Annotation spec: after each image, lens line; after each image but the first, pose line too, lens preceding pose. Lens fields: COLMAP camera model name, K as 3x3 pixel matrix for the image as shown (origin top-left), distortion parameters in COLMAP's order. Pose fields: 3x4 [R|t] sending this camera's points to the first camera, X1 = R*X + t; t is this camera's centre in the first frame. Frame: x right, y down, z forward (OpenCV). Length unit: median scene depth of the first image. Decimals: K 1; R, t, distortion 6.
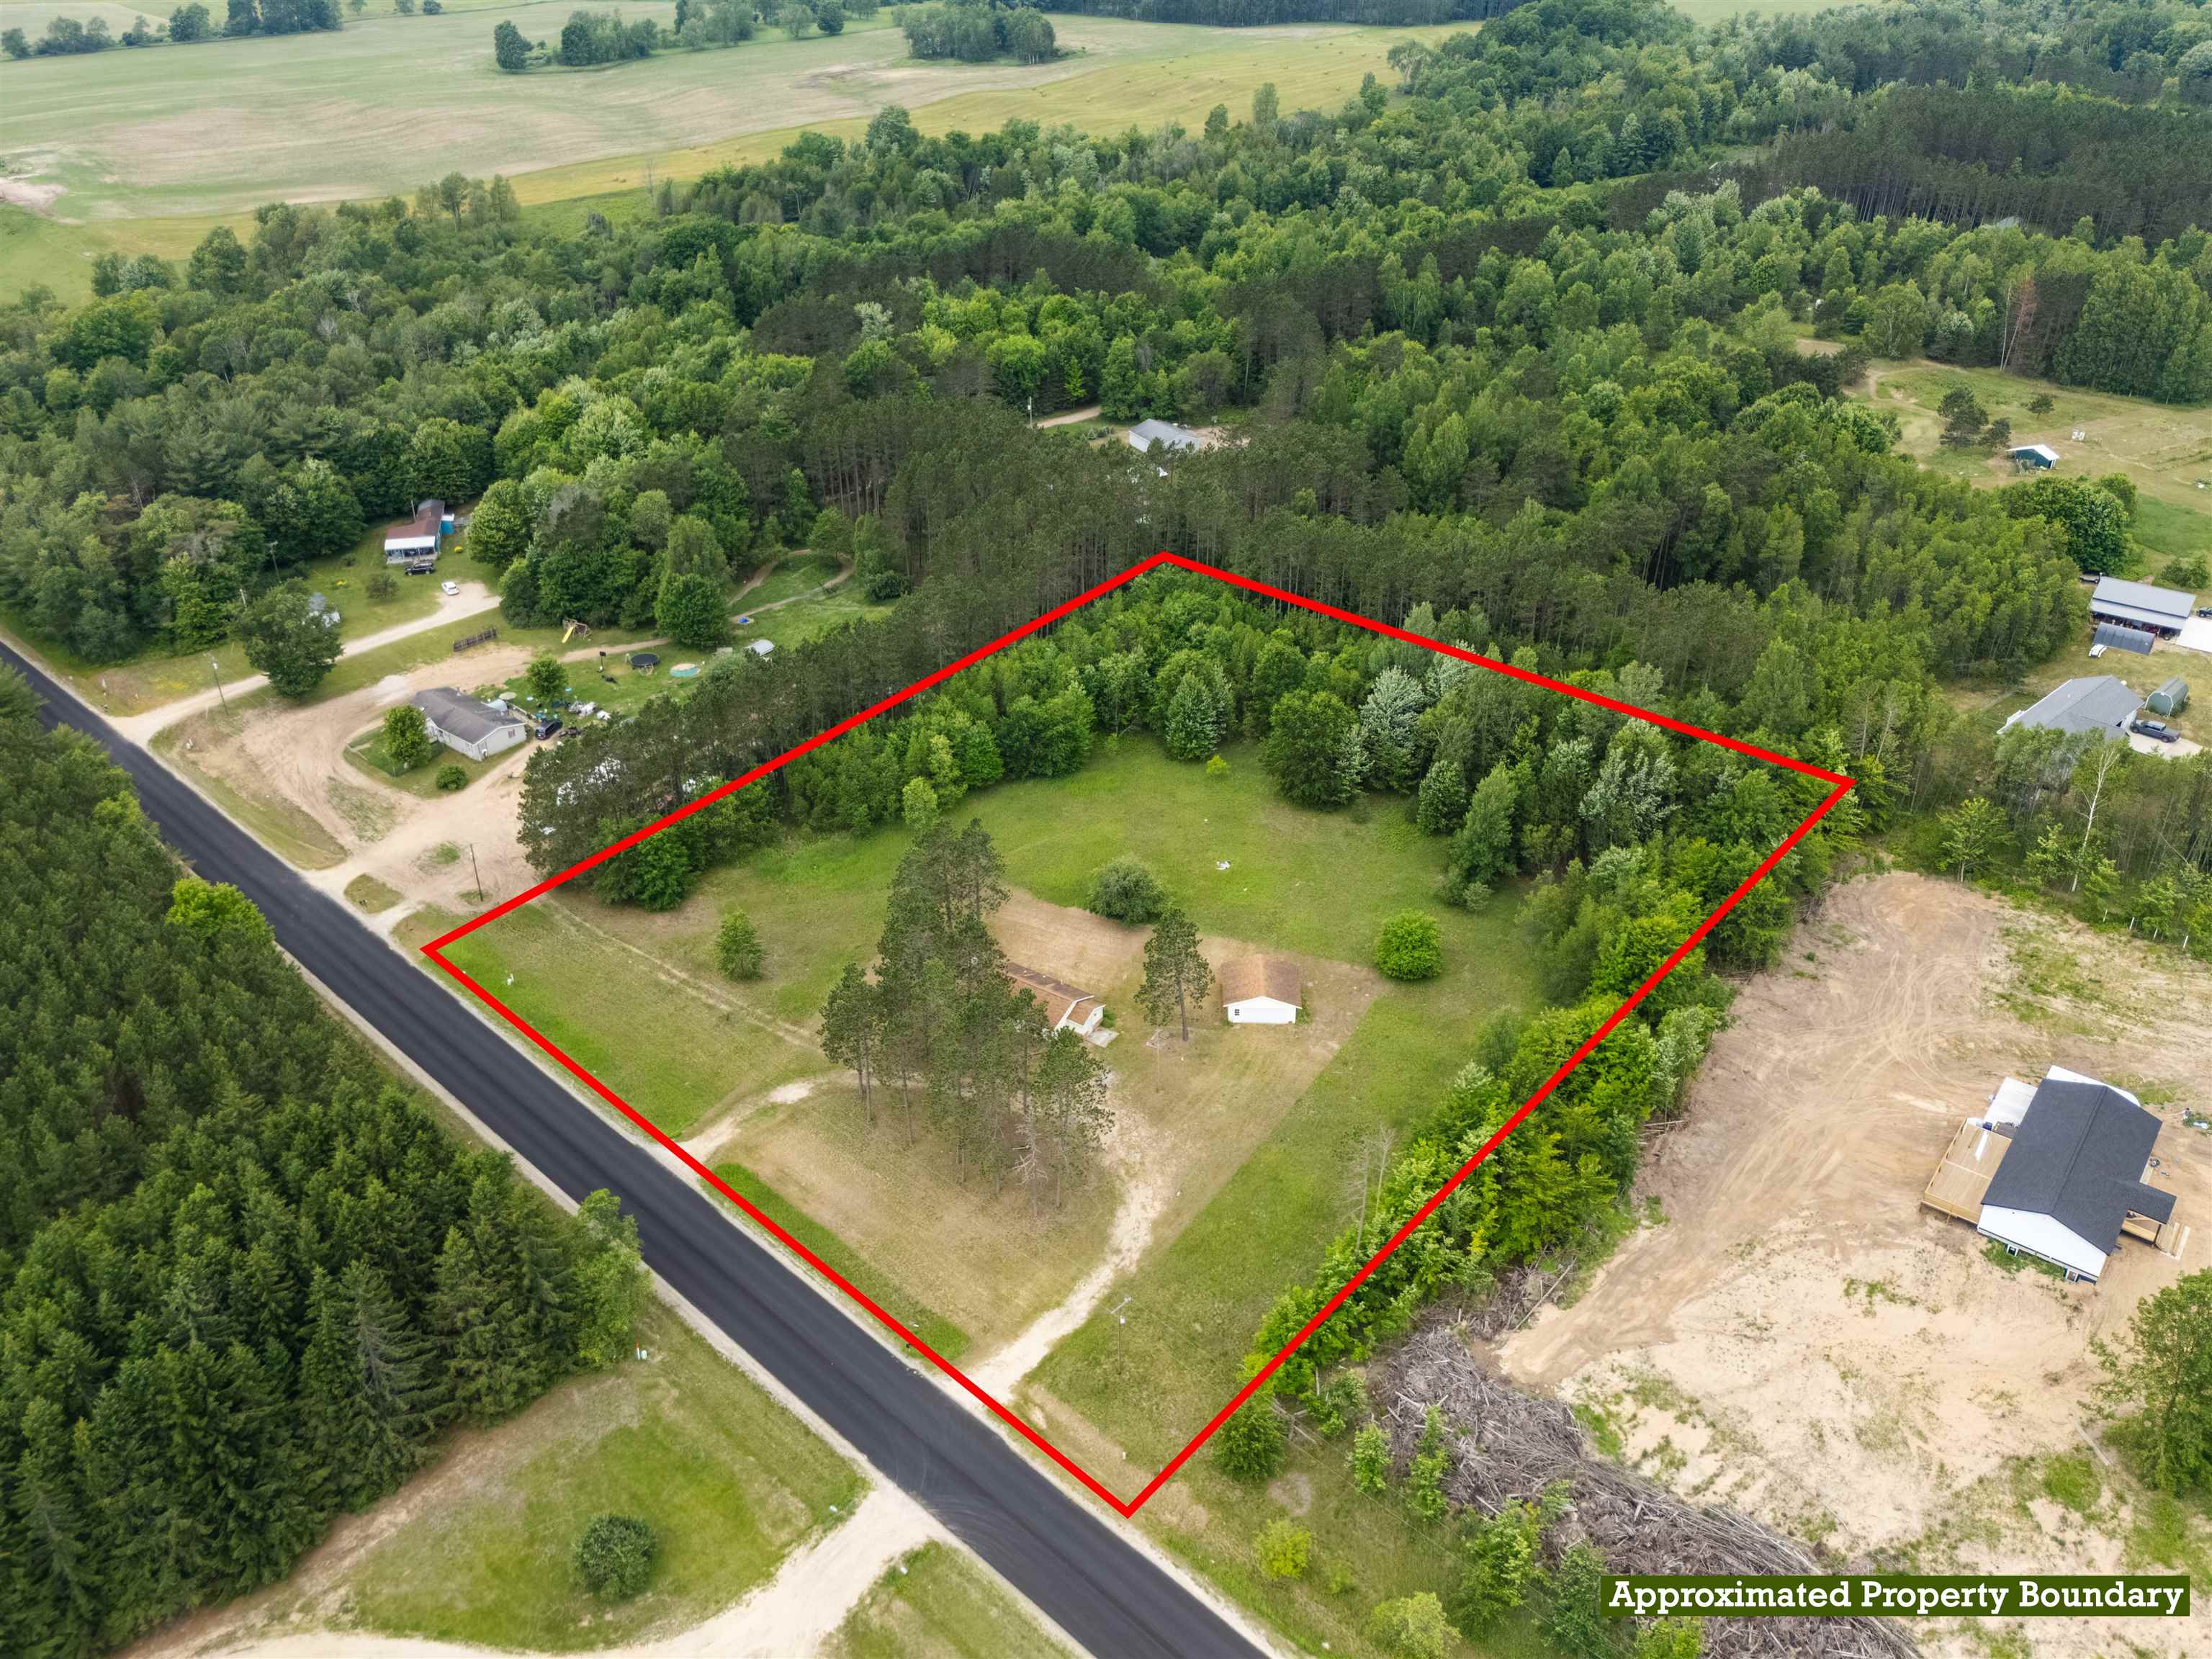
lens RADIAL K [[1480.2, 0, 1164.3], [0, 1480.2, 821.2], [0, 0, 1]] dist [0.052940, -0.061915]
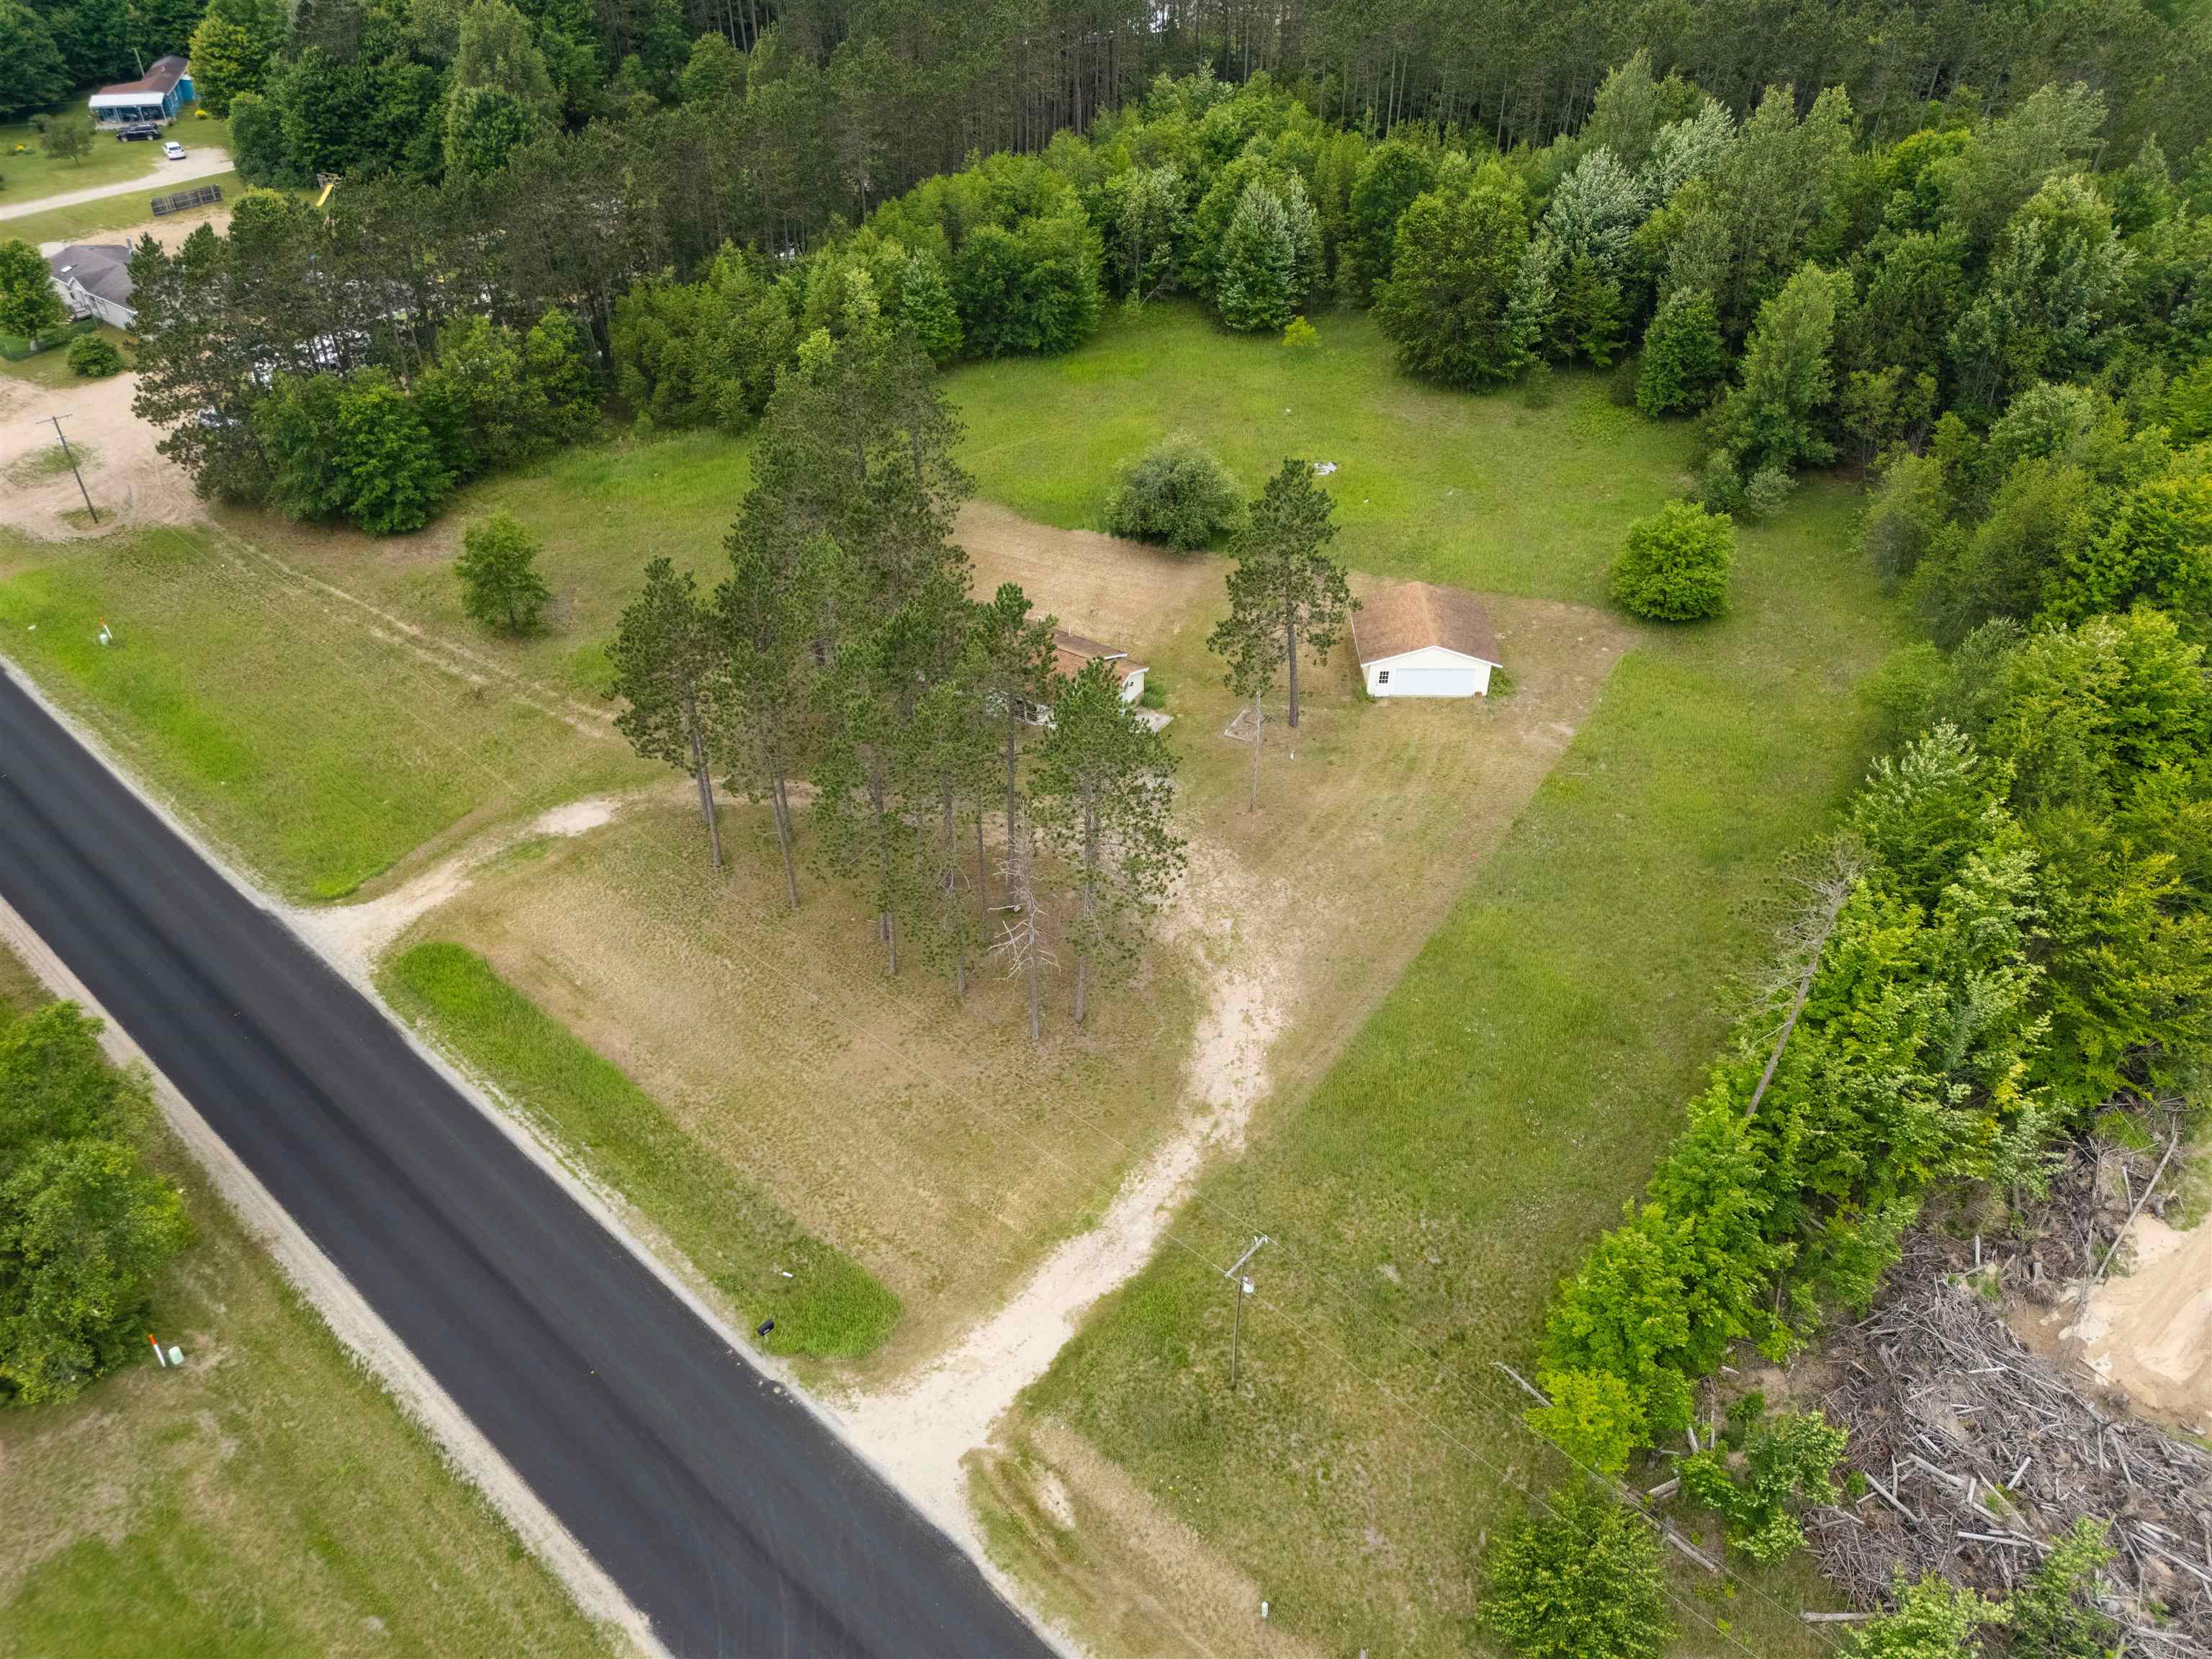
lens RADIAL K [[1480.2, 0, 1164.3], [0, 1480.2, 821.2], [0, 0, 1]] dist [0.052940, -0.061915]
pose [[0.999898, -0.009317, 0.010843, -0.040978], [0.007728, 0.990355, 0.138339, 0.105314], [-0.012027, -0.138241, 0.990326, 0.437695]]
